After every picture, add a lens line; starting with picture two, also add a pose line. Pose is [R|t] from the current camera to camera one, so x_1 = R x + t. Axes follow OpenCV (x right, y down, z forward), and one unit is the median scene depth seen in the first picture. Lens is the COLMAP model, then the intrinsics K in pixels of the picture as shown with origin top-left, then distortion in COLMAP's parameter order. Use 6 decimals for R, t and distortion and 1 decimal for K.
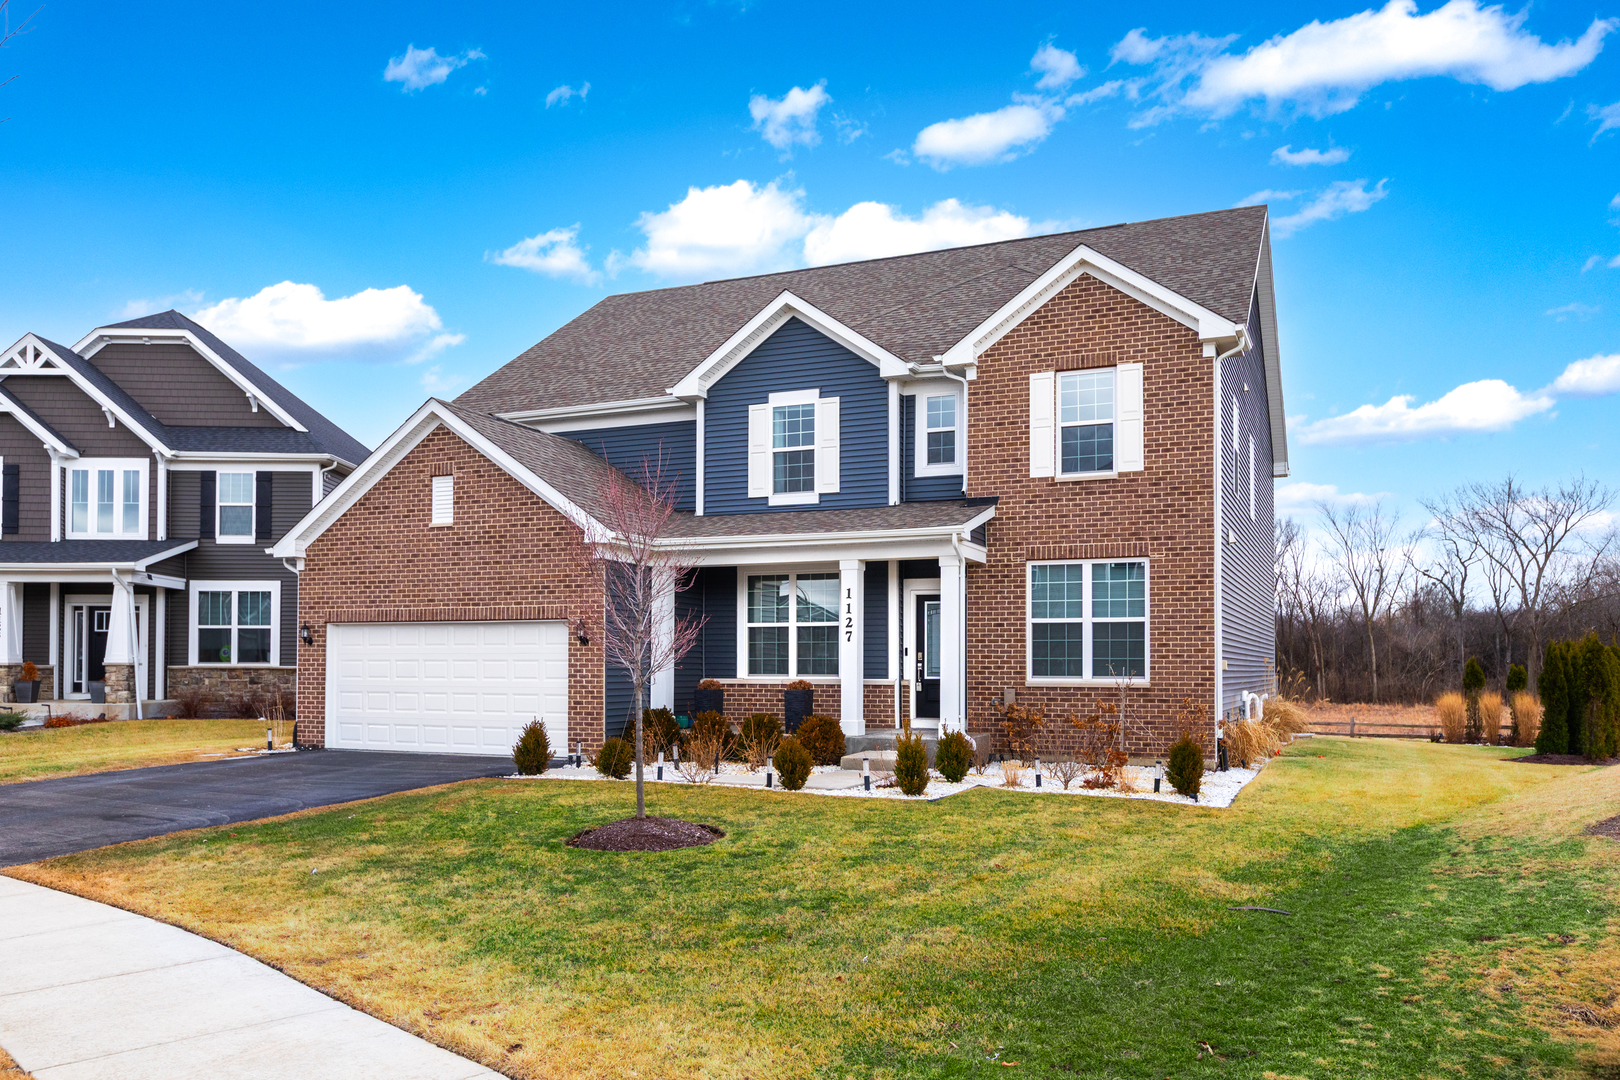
lens RADIAL K [[1209.0, 0, 810.1], [0, 1209.0, 641.7], [0, 0, 1]] dist [-0.004442, -0.002547]
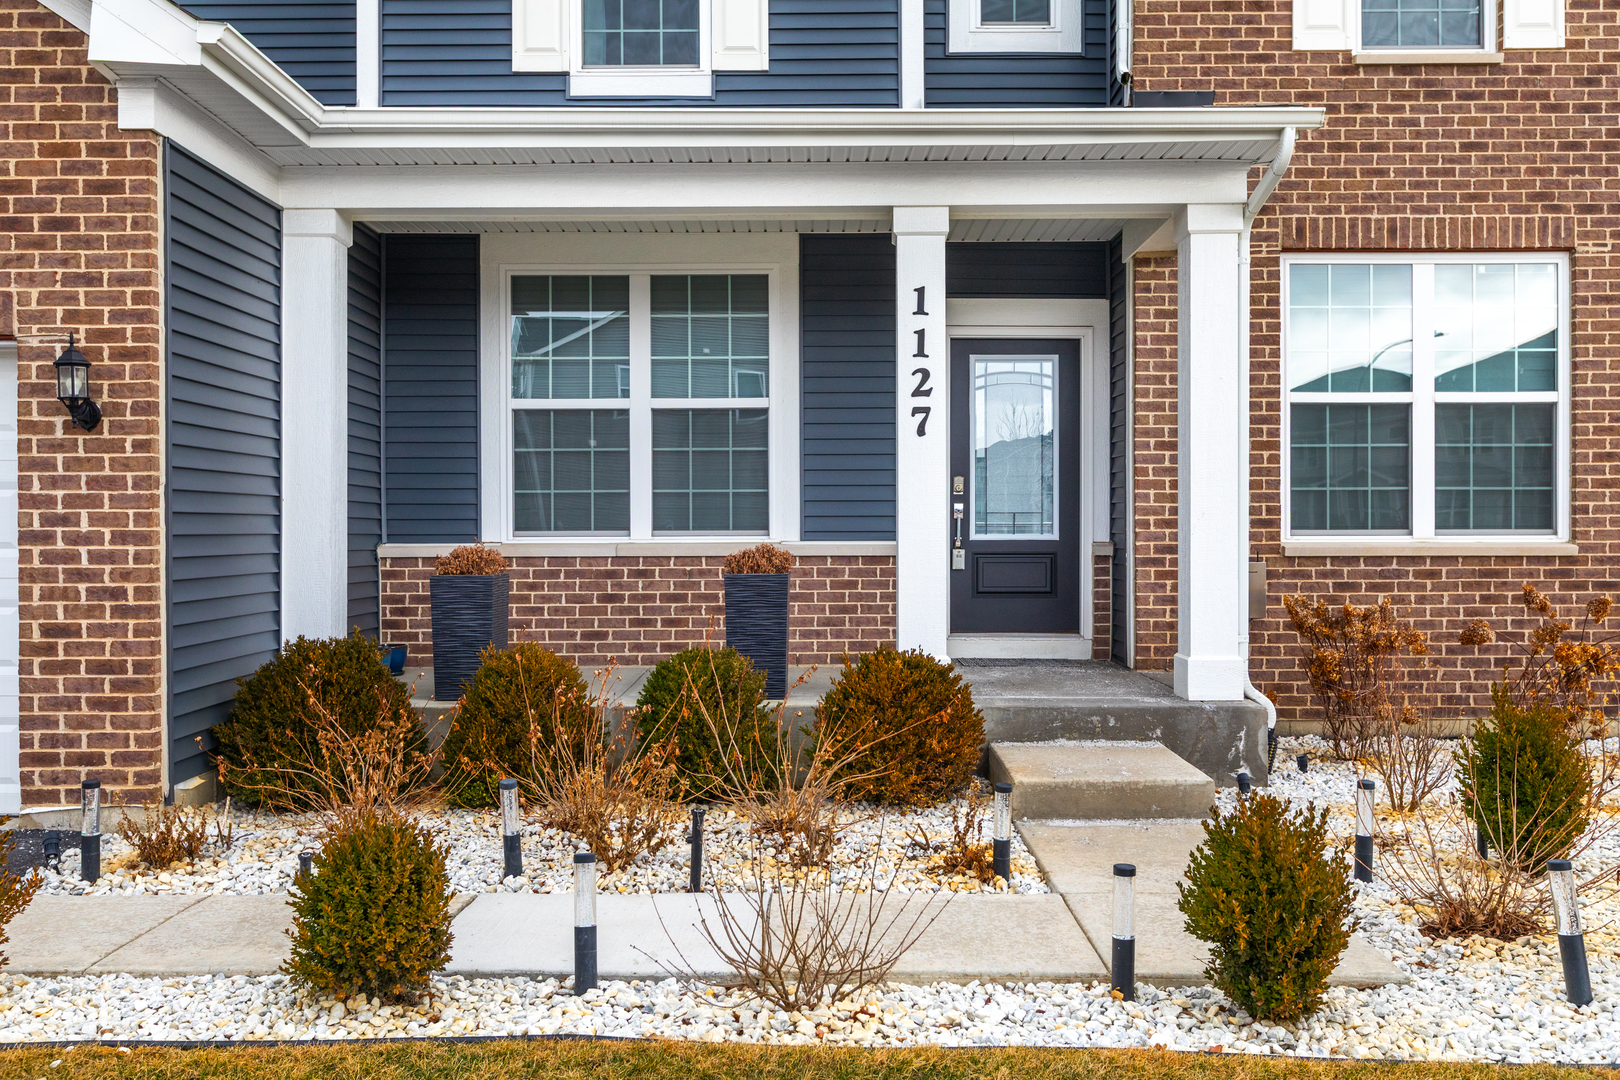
lens RADIAL K [[1398.0, 0, 810.0], [0, 1398.0, 540.0], [0, 0, 1]] dist [-0.007363, -0.001170]
pose [[0.917750, -0.007155, 0.397094, -0.160209], [-0.003331, 0.999664, 0.025711, 0.019896], [-0.397145, -0.024919, 0.917418, 0.626704]]
